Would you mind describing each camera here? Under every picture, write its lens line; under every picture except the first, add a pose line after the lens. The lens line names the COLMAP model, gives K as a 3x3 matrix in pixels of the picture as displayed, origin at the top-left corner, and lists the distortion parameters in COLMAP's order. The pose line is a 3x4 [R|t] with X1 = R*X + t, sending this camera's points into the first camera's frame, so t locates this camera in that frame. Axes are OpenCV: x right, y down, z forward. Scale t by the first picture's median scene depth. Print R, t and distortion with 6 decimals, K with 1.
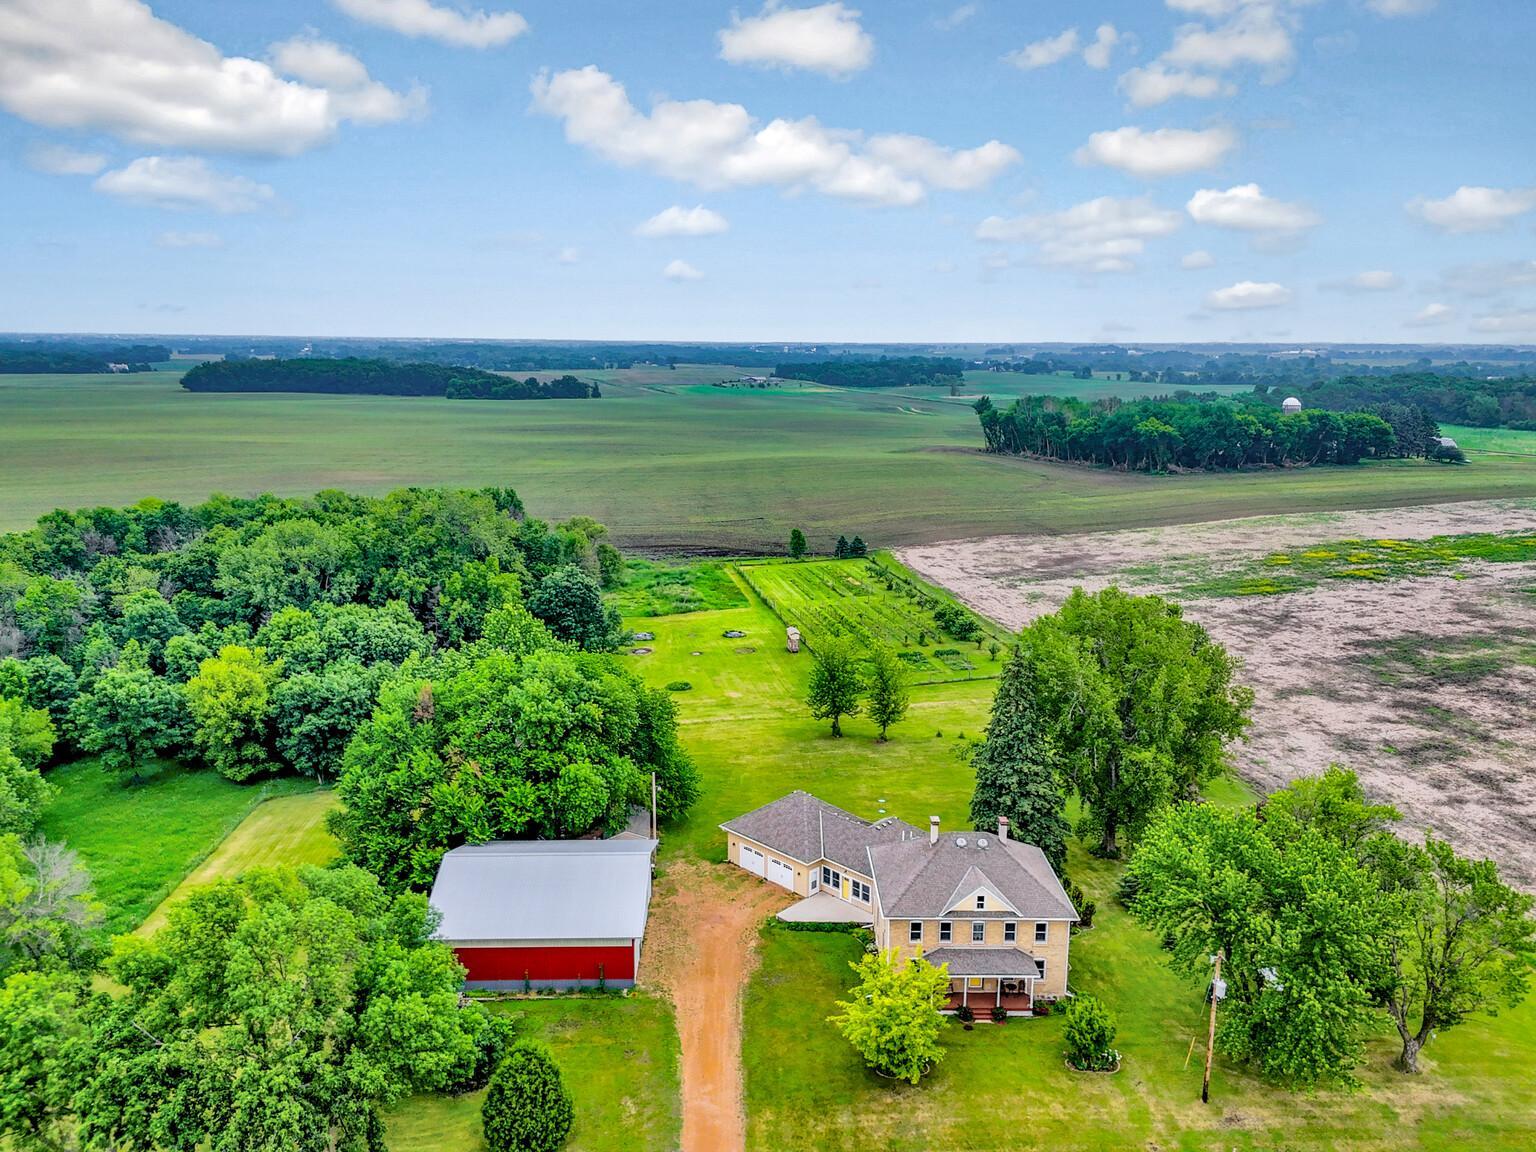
lens RADIAL K [[1157.1, 0, 768.0], [0, 1157.1, 576.0], [0, 0, 1]] dist [0.035515, -0.004923]
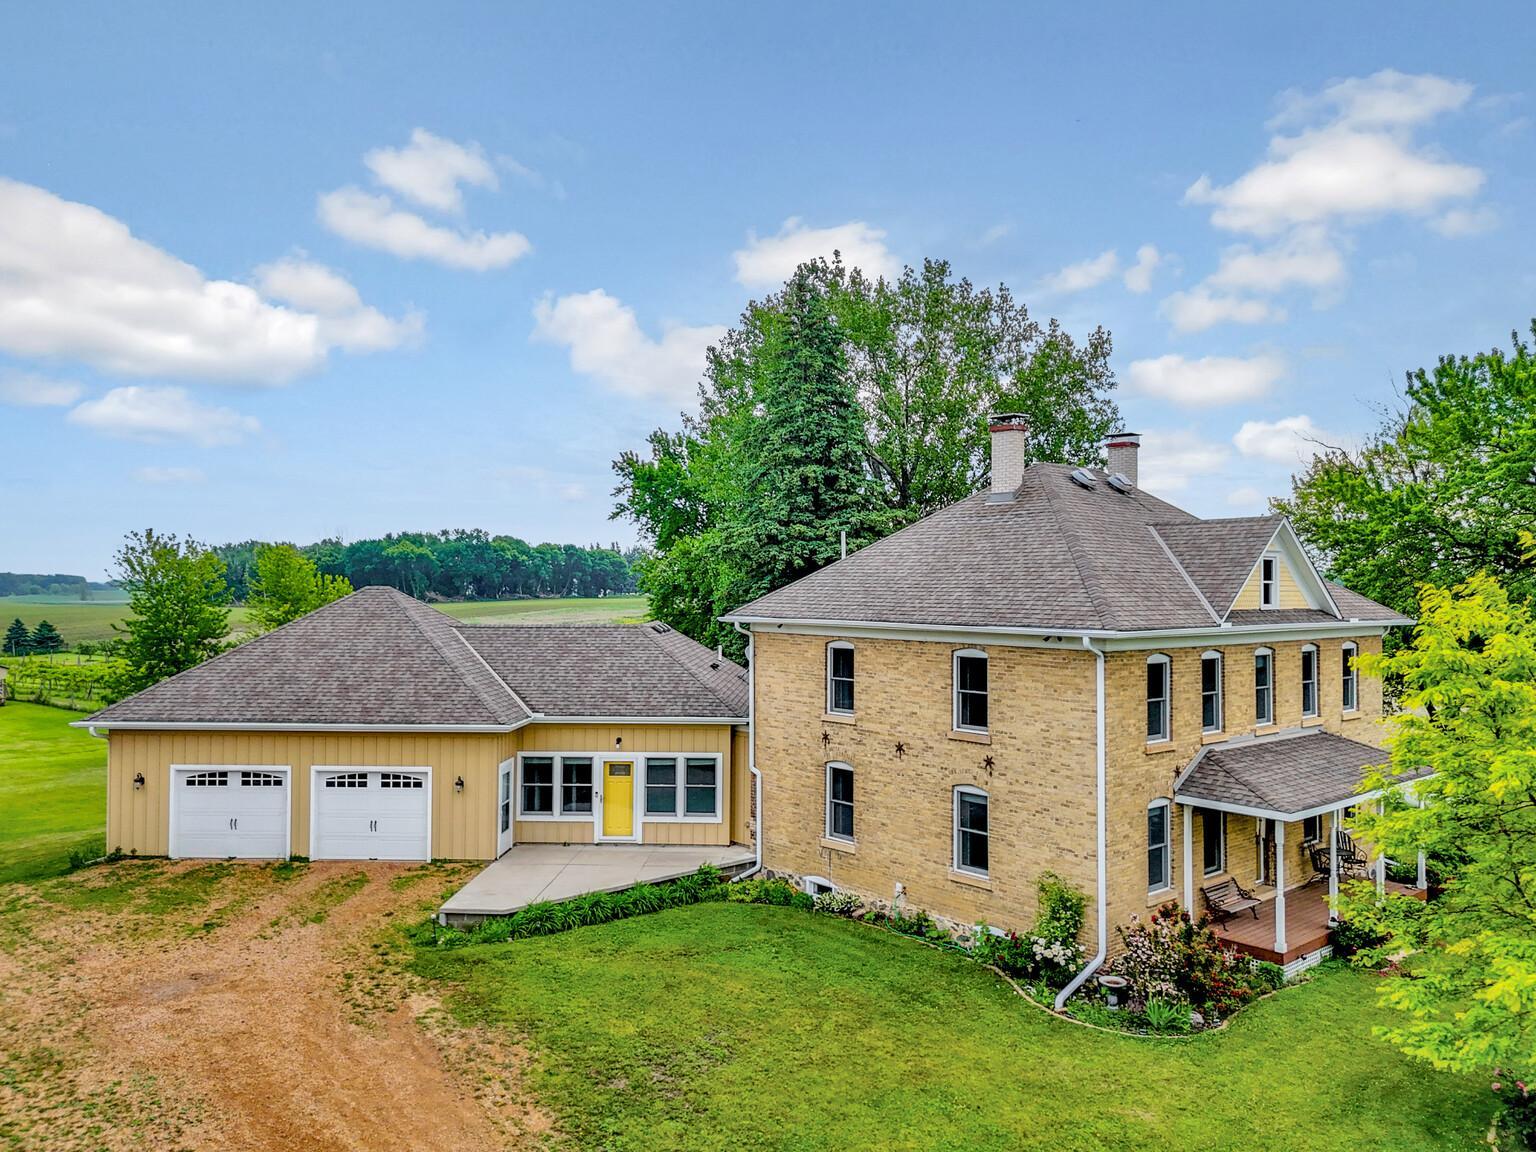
lens RADIAL K [[1157.1, 0, 768.0], [0, 1157.1, 576.0], [0, 0, 1]] dist [0.035515, -0.004923]
pose [[0.758464, 0.002734, 0.651709, -0.102842], [0.137359, 0.976858, -0.163957, 0.259036], [-0.637075, 0.213873, 0.740536, 0.708041]]
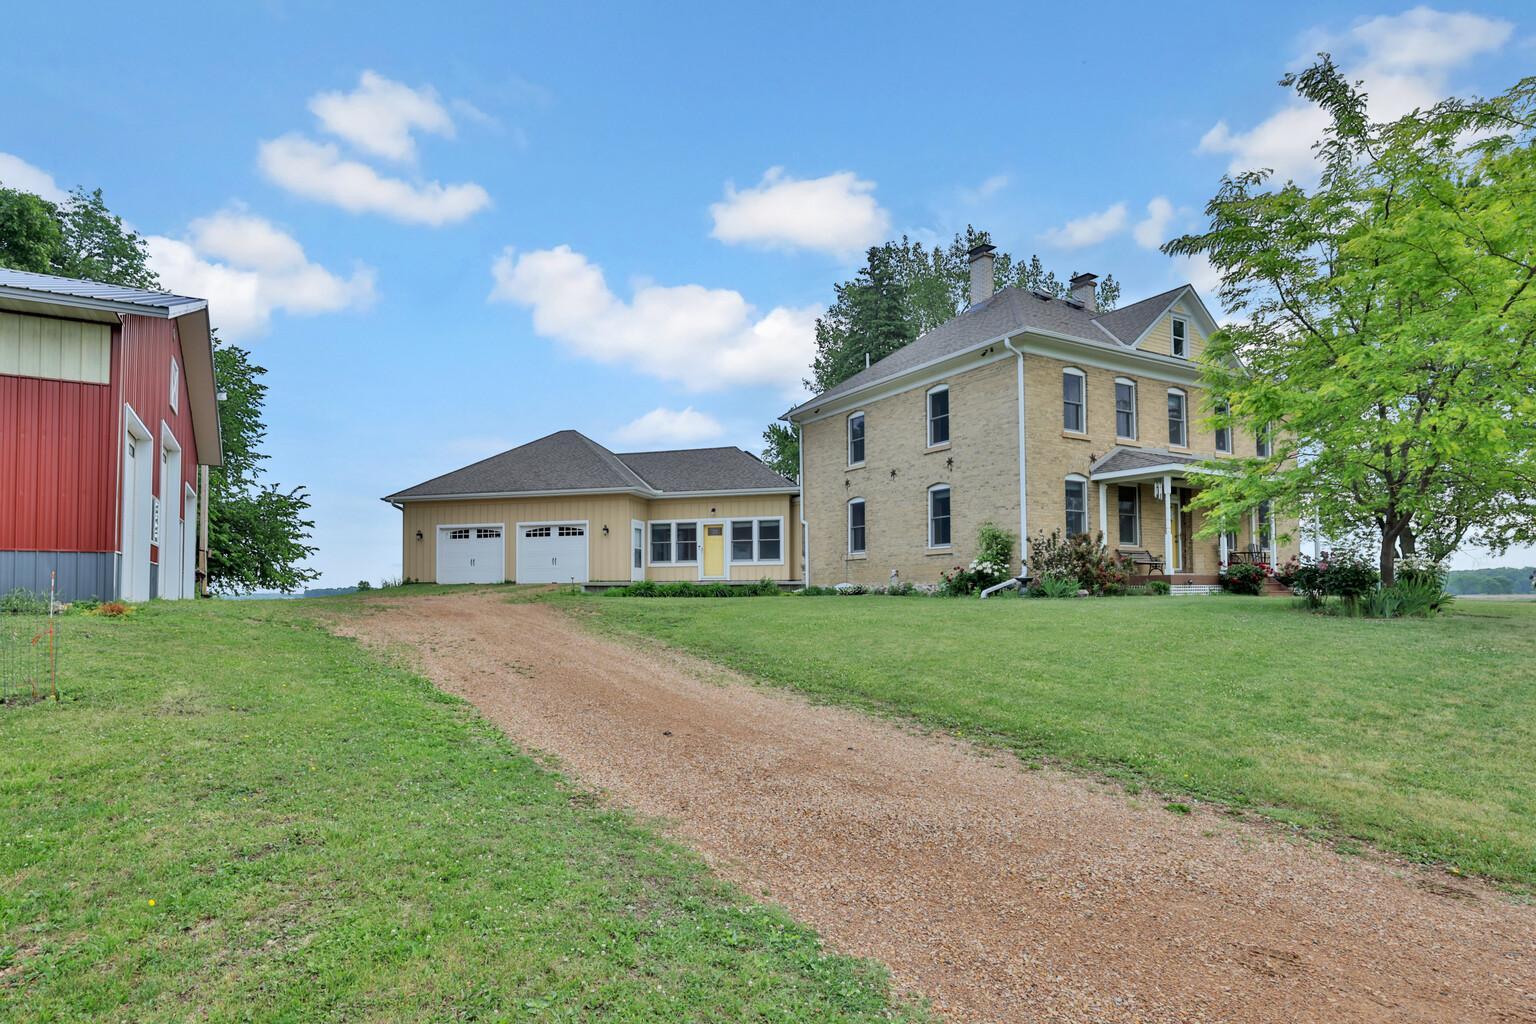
lens RADIAL K [[846.0, 0, 726.8], [0, 846.0, 588.3], [0, 0, 1]] dist [-0.005283, -0.001275]
pose [[0.884694, 0.008605, 0.466093, -0.080220], [0.102962, 0.971531, -0.213369, 0.343646], [-0.454660, 0.236756, 0.858622, 0.695044]]
